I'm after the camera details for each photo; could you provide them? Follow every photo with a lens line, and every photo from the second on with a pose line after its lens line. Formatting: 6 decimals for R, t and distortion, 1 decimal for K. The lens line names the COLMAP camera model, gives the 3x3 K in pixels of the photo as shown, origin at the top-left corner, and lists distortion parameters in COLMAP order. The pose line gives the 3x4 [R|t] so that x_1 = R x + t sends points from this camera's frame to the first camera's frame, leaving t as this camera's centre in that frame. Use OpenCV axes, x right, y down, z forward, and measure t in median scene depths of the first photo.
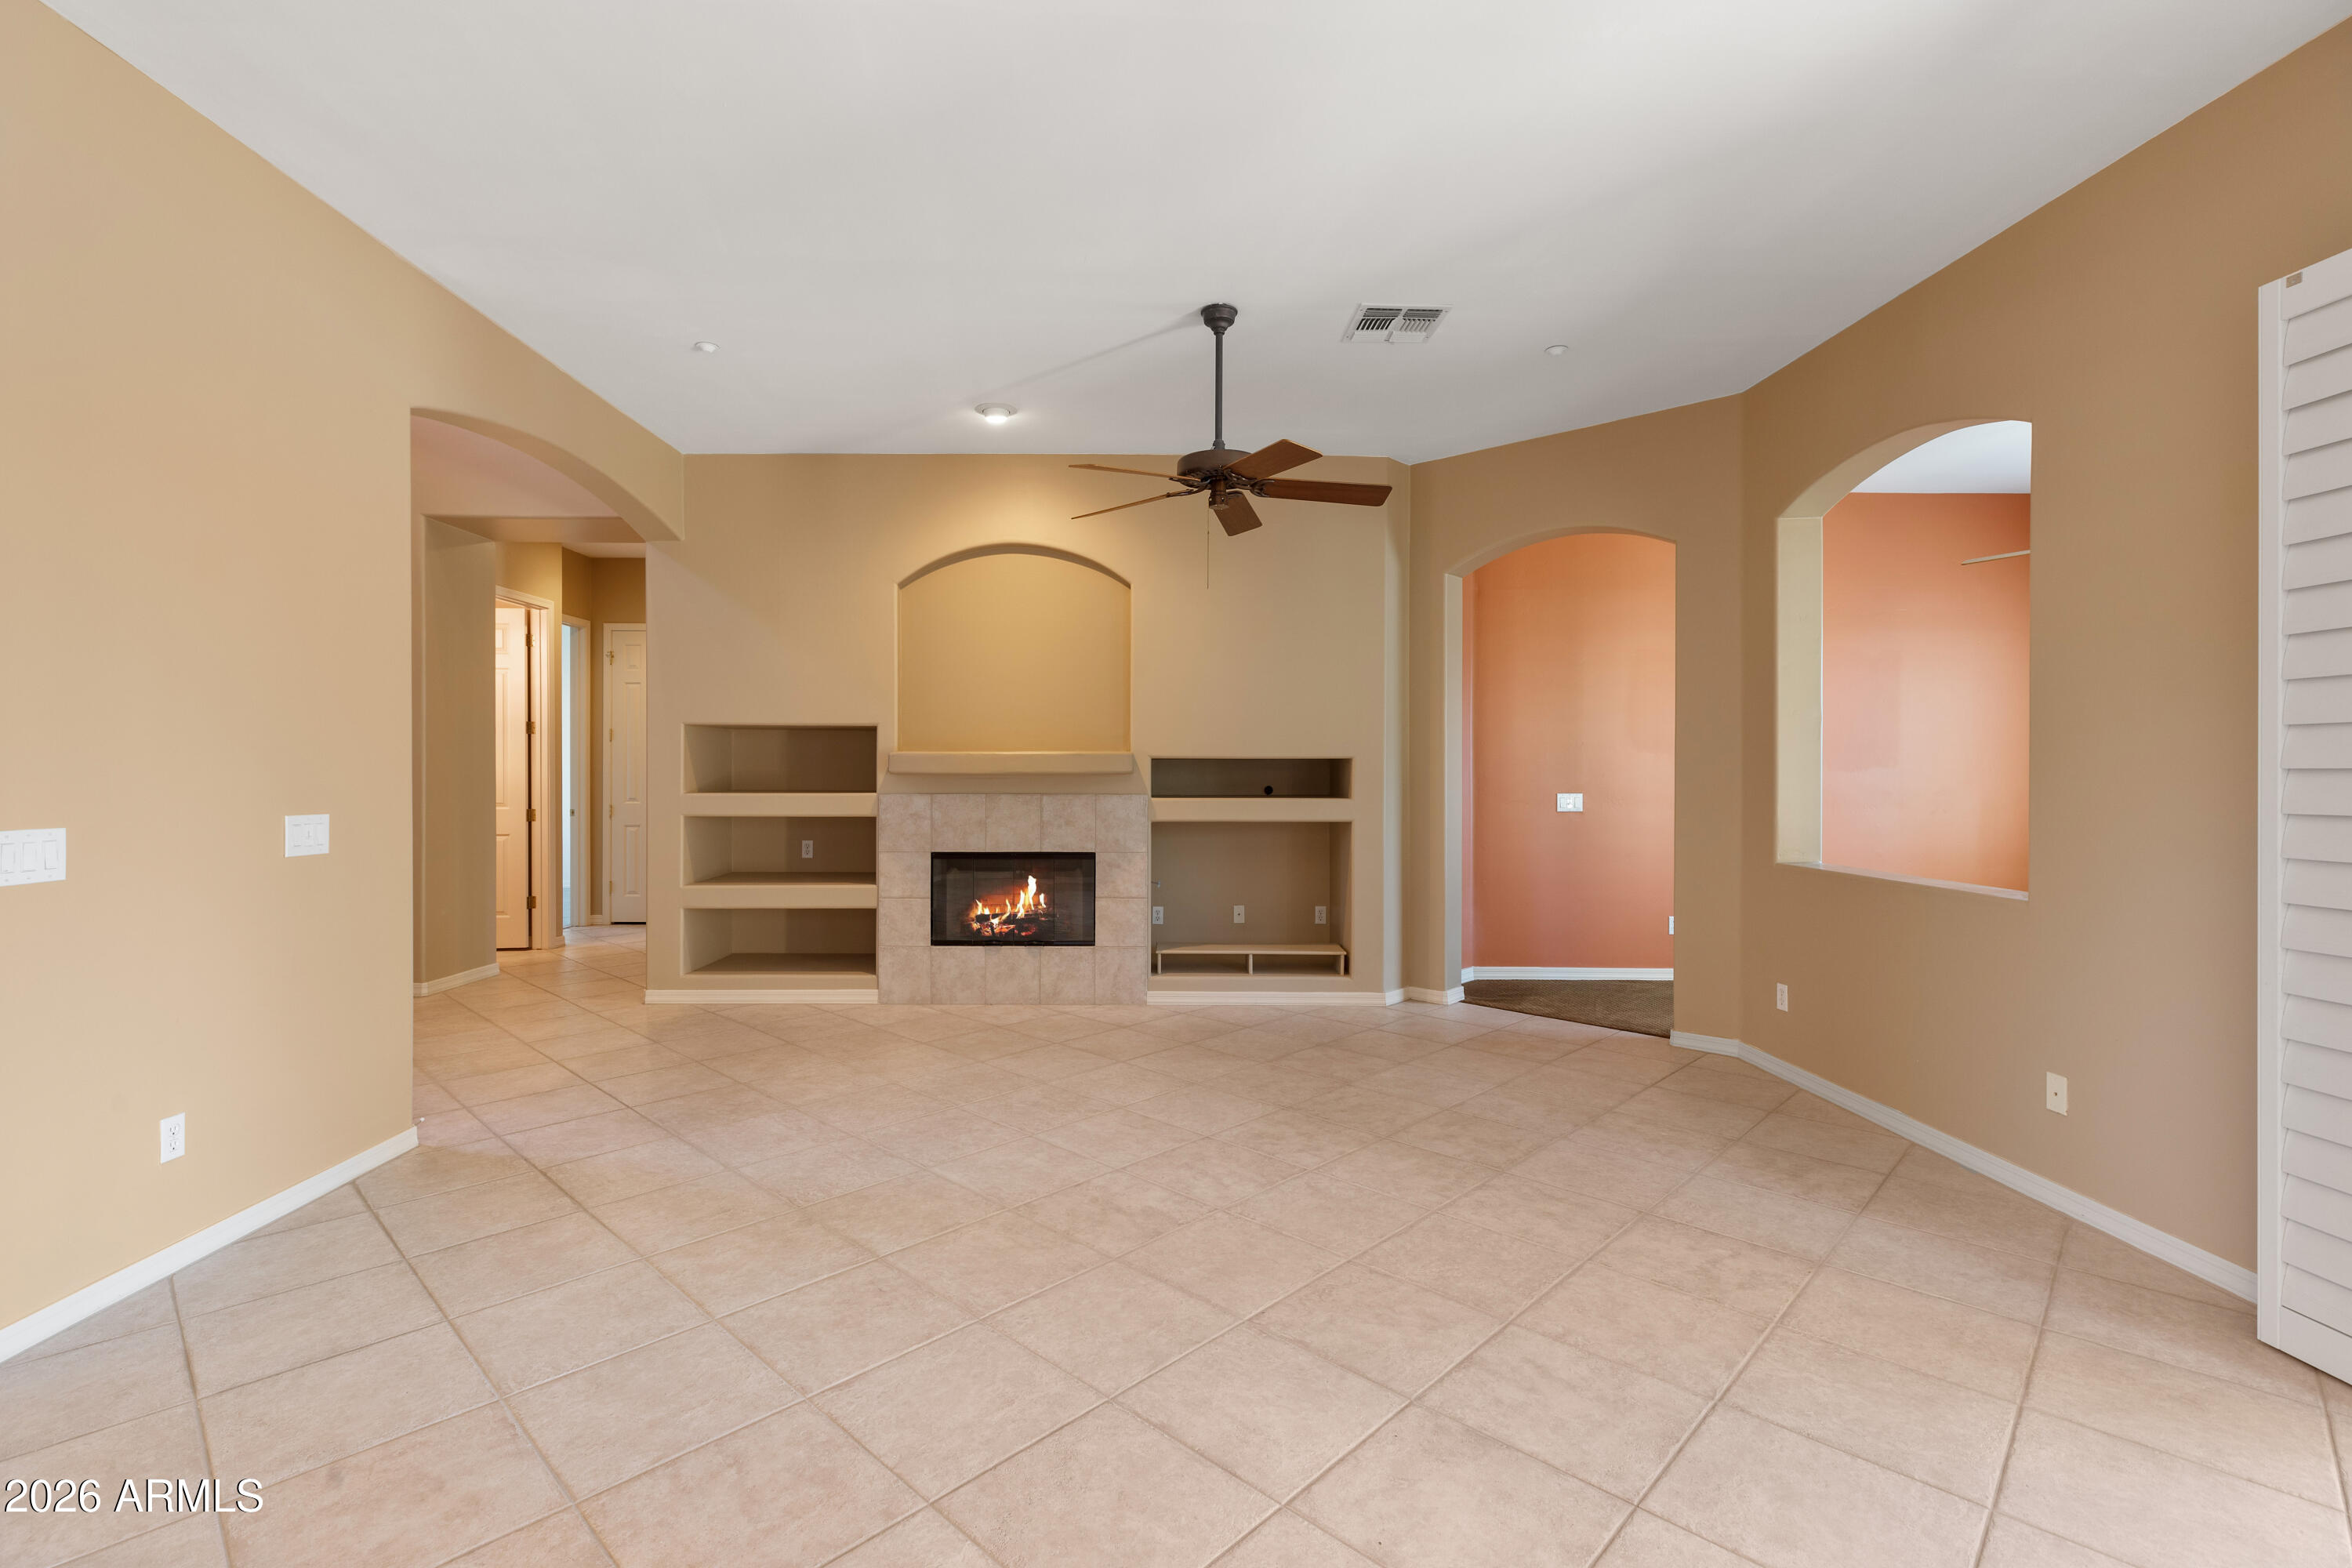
lens RADIAL K [[1073.3, 0, 1163.5], [0, 1073.3, 772.6], [0, 0, 1]] dist [-0.001649, -0.000008]
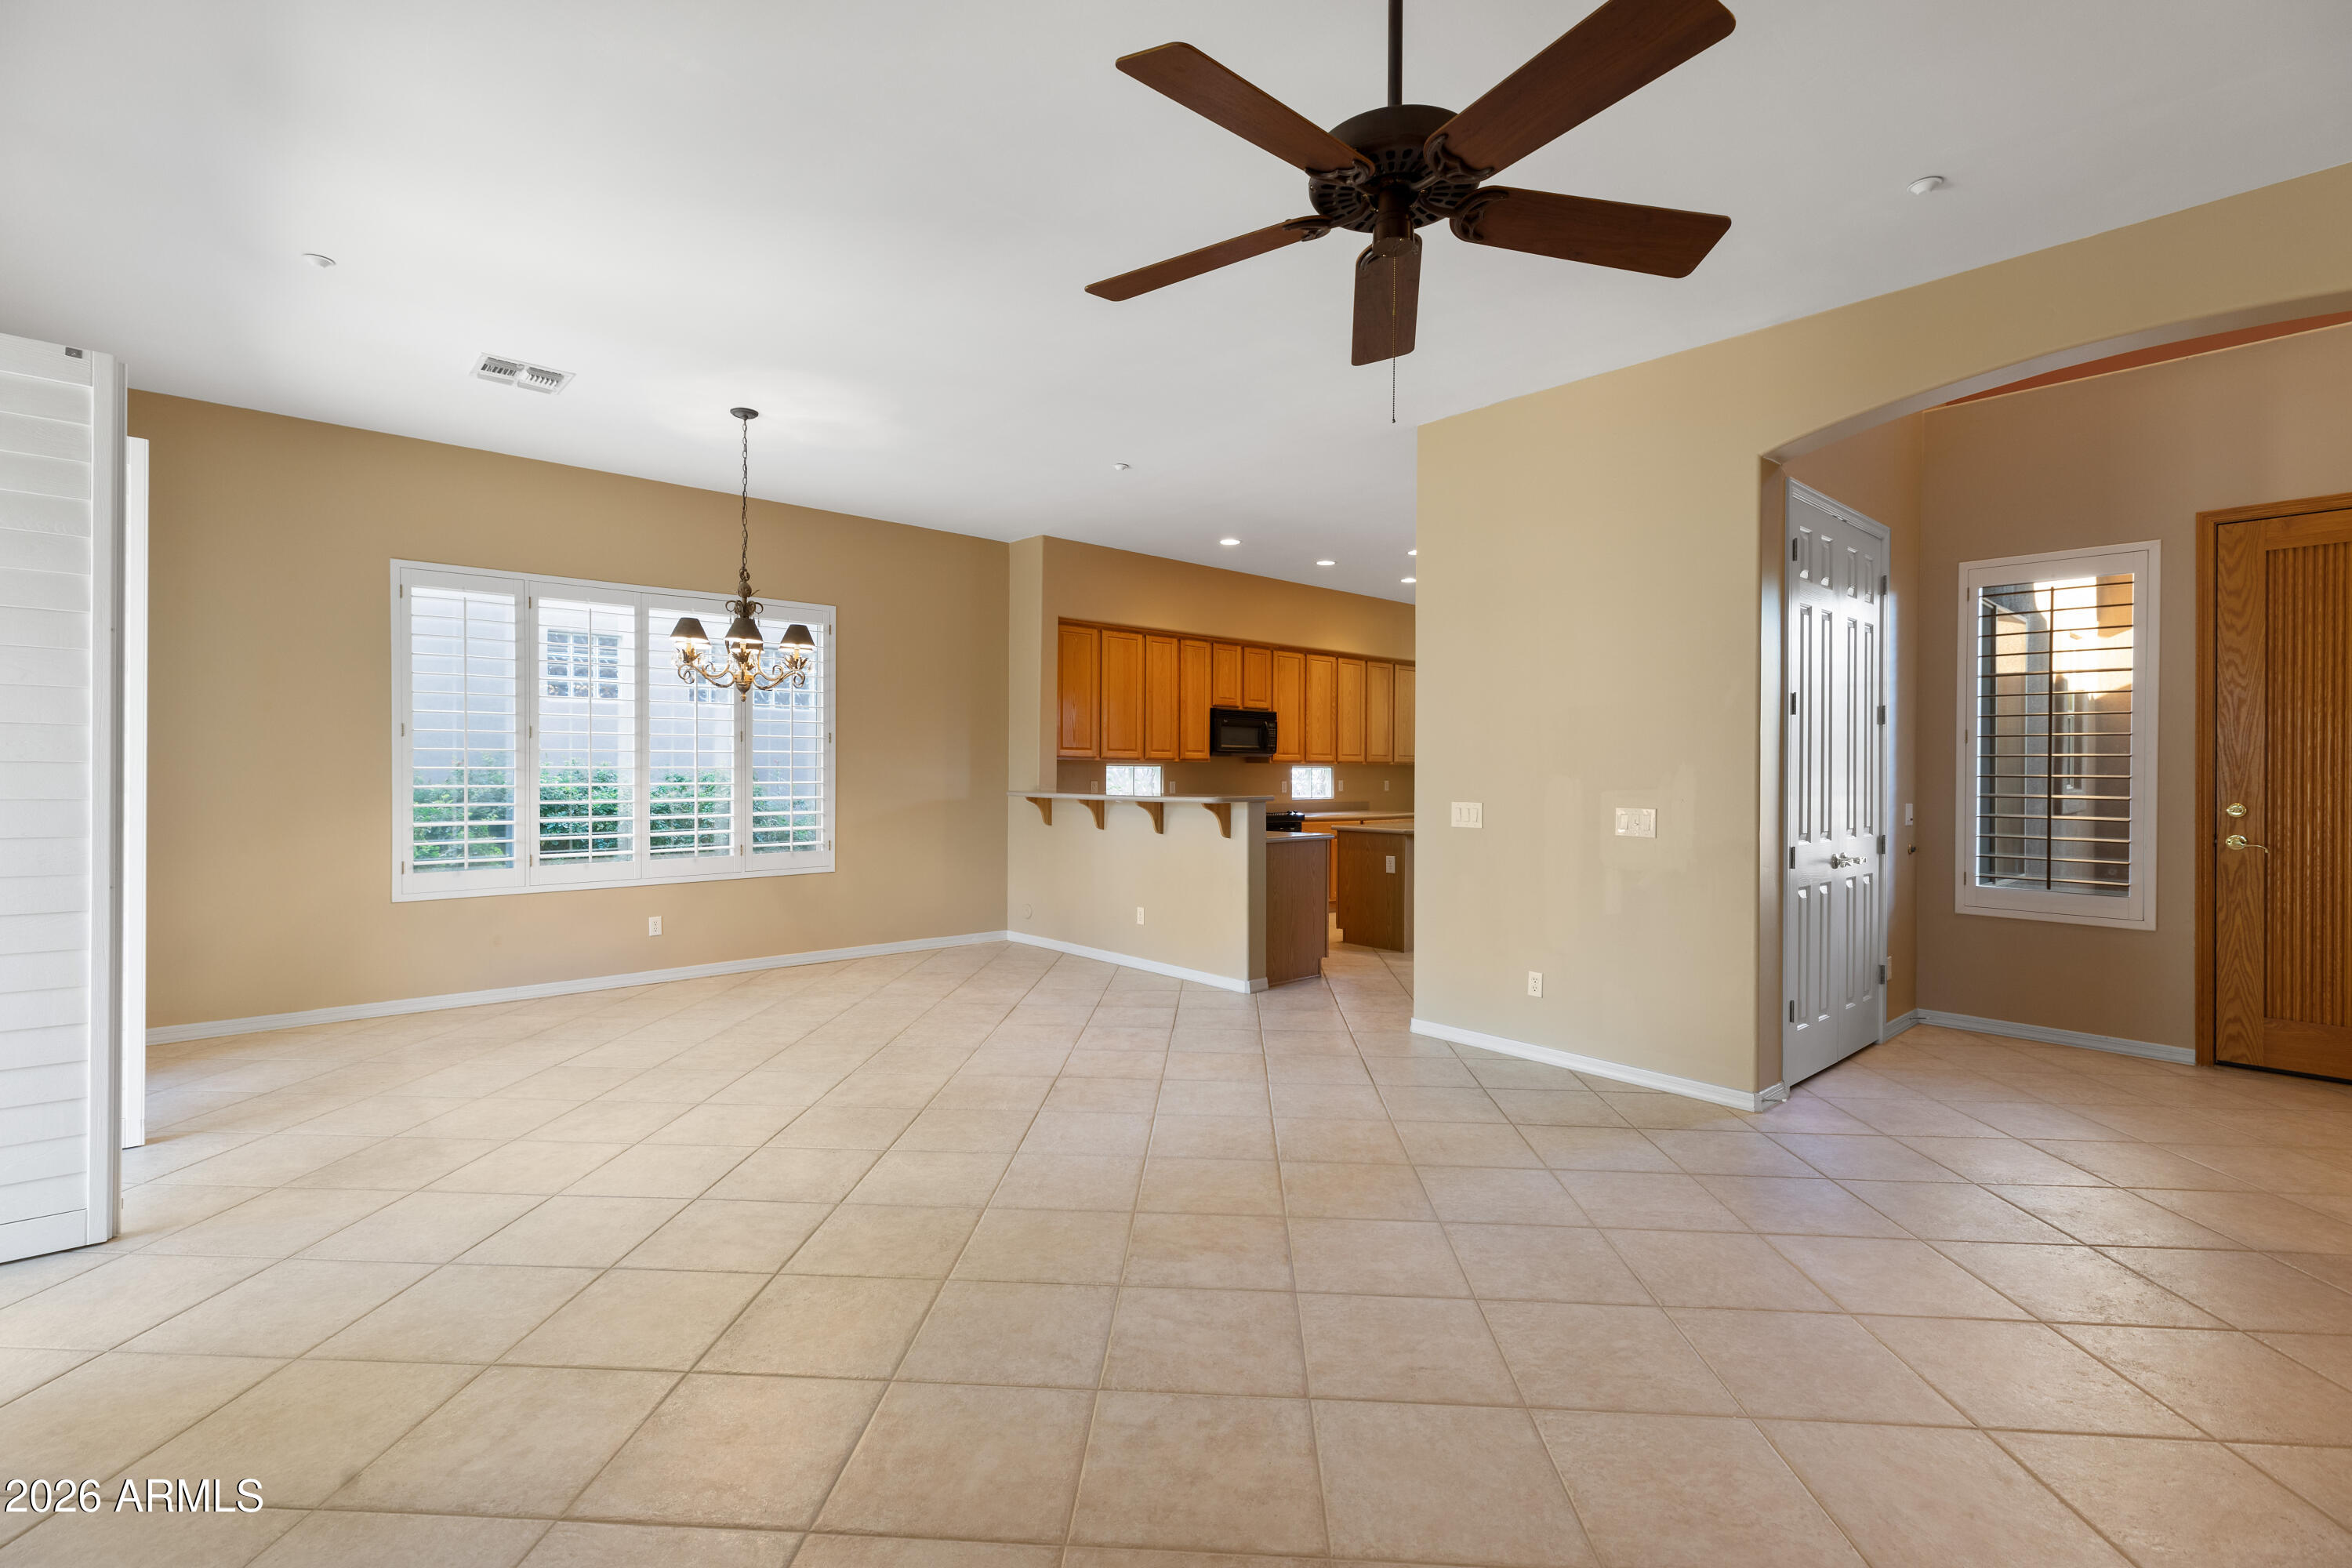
lens RADIAL K [[1069.0, 0, 1181.4], [0, 1069.0, 773.5], [0, 0, 1]] dist [-0.003100, -0.000261]
pose [[-0.763116, -0.006033, -0.646234, 0.564991], [-0.012645, 0.999904, 0.005596, -0.011258], [0.646138, 0.012442, -0.763119, 1.653336]]
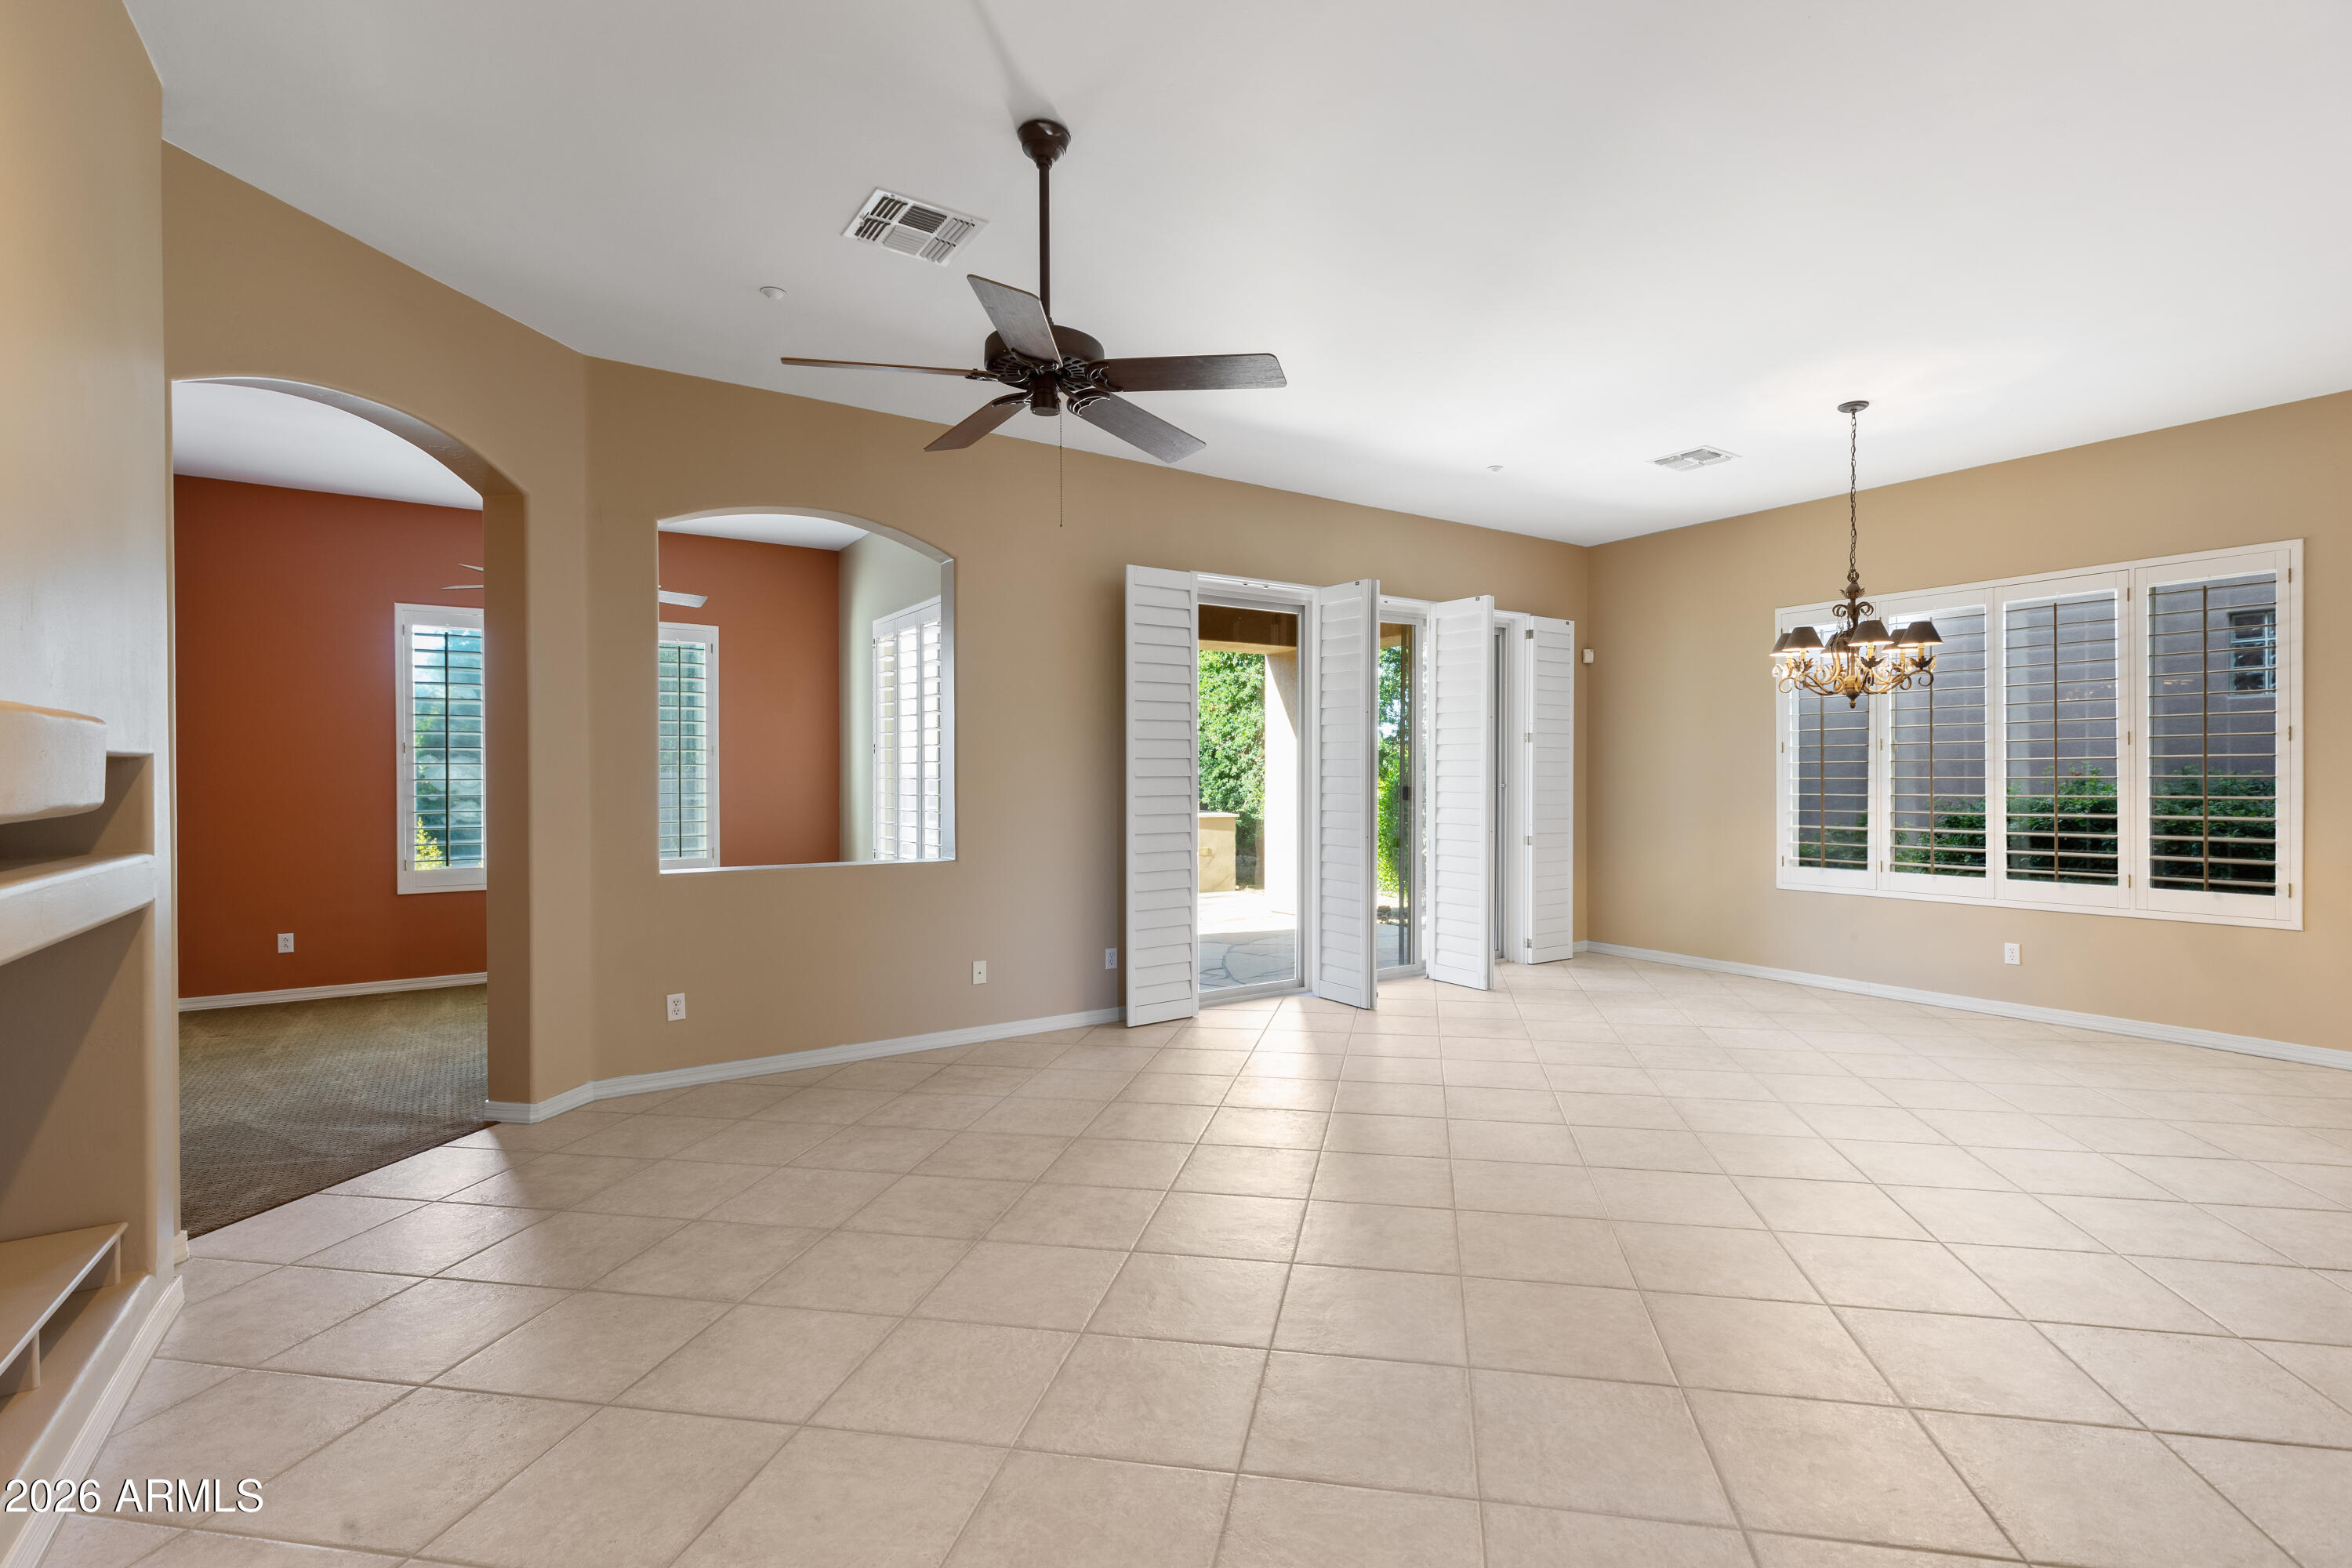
lens RADIAL K [[1069.0, 0, 1181.4], [0, 1069.0, 773.5], [0, 0, 1]] dist [-0.003100, -0.000261]
pose [[-0.528976, -0.003111, 0.848631, -0.759829], [0.003605, 0.999976, 0.005913, -0.020758], [-0.848629, 0.006187, -0.528952, 1.630872]]
